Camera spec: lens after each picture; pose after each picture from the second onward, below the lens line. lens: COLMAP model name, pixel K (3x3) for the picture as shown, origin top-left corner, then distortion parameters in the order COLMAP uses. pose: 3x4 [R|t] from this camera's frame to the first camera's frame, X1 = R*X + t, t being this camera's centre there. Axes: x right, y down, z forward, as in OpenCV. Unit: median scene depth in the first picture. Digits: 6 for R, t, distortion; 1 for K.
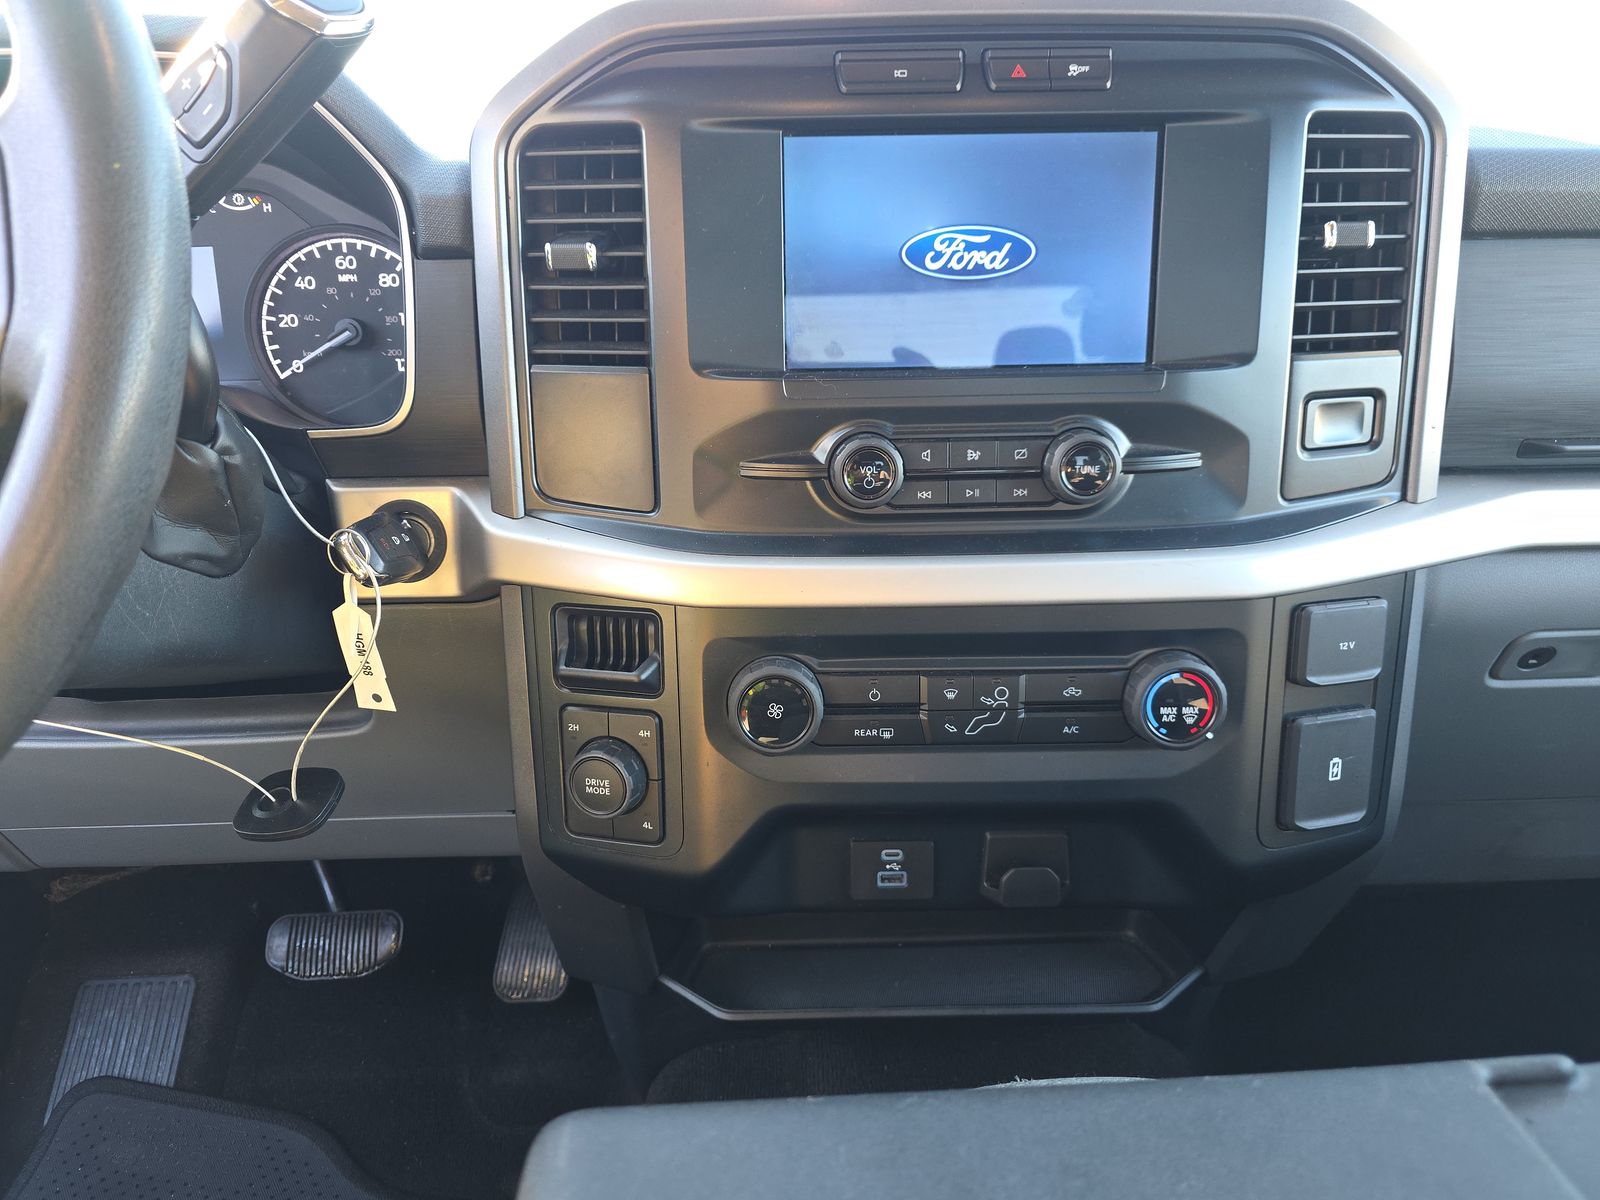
lens RADIAL K [[1084.5, 0, 800.0], [0, 1084.5, 608.1], [0, 0, 1]] dist [0.055079, -0.060131]
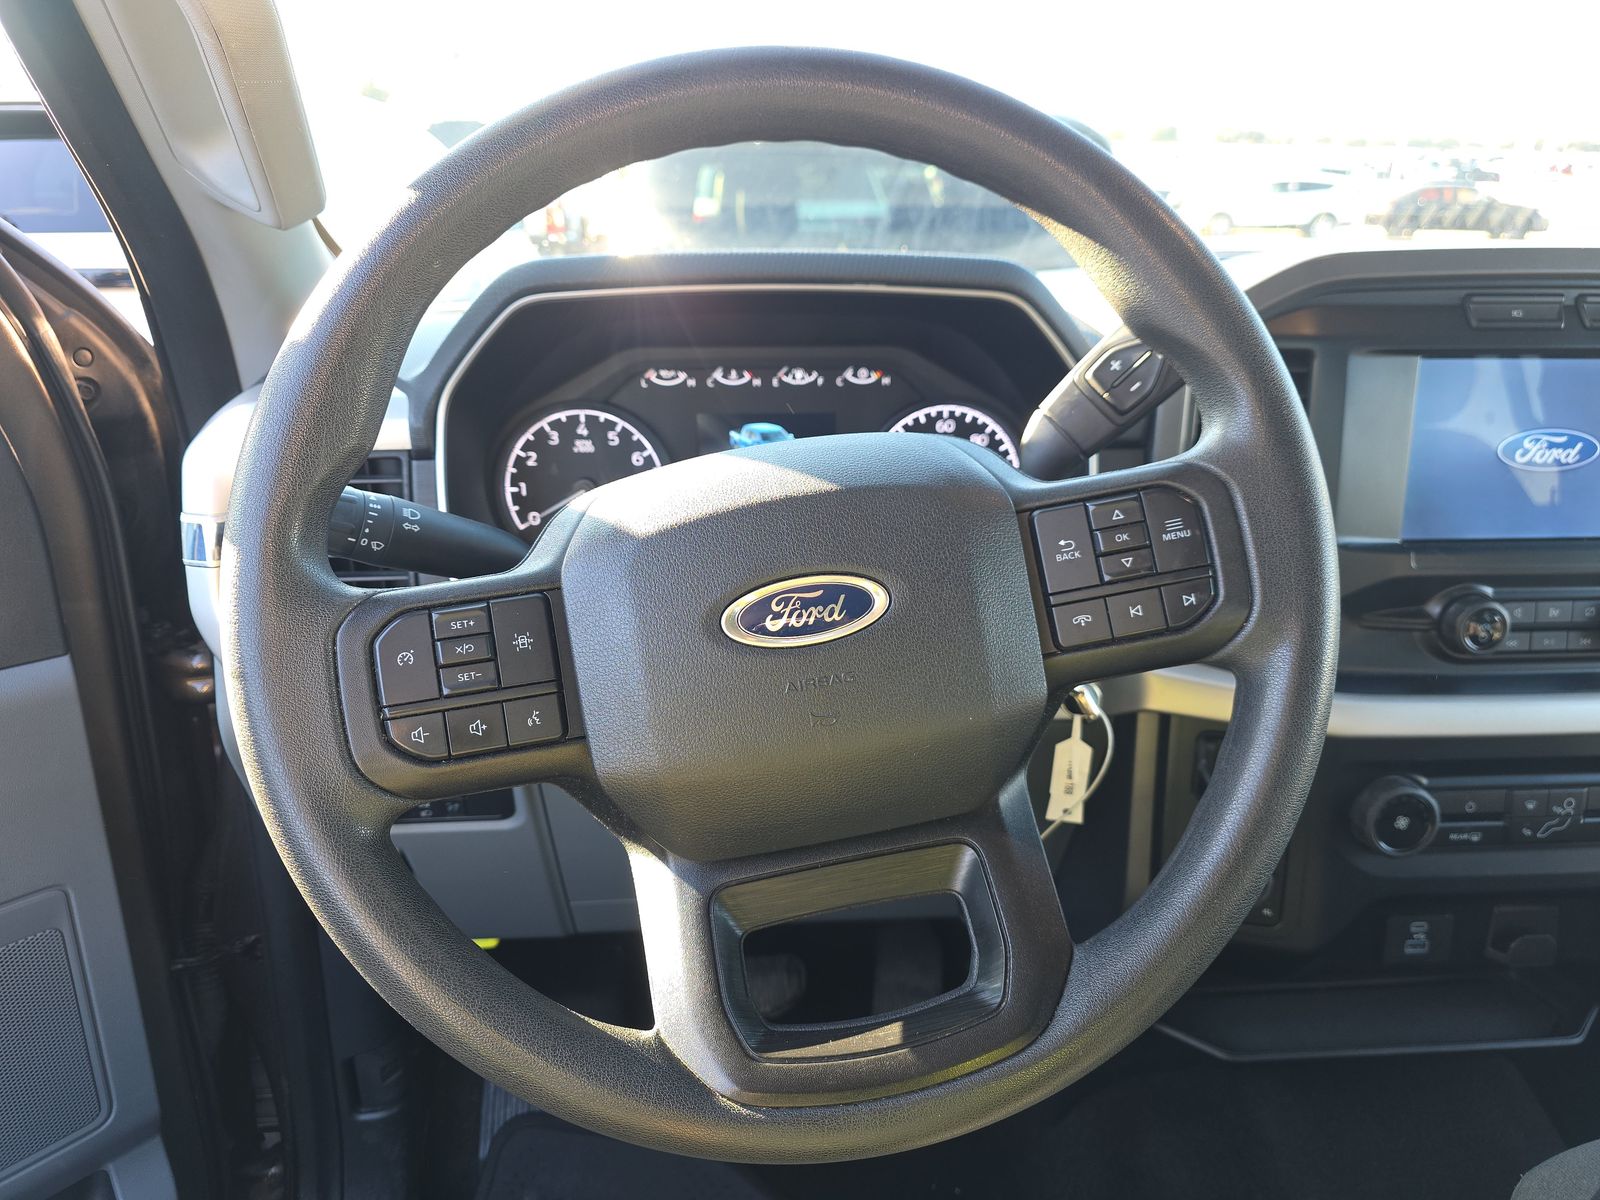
lens RADIAL K [[1084.5, 0, 800.0], [0, 1084.5, 608.1], [0, 0, 1]] dist [0.055079, -0.060131]
pose [[0.997852, 0.000598, 0.065502, -0.773558], [-0.001174, 0.999961, 0.008747, -0.155012], [-0.065494, -0.008805, 0.997814, -0.190695]]
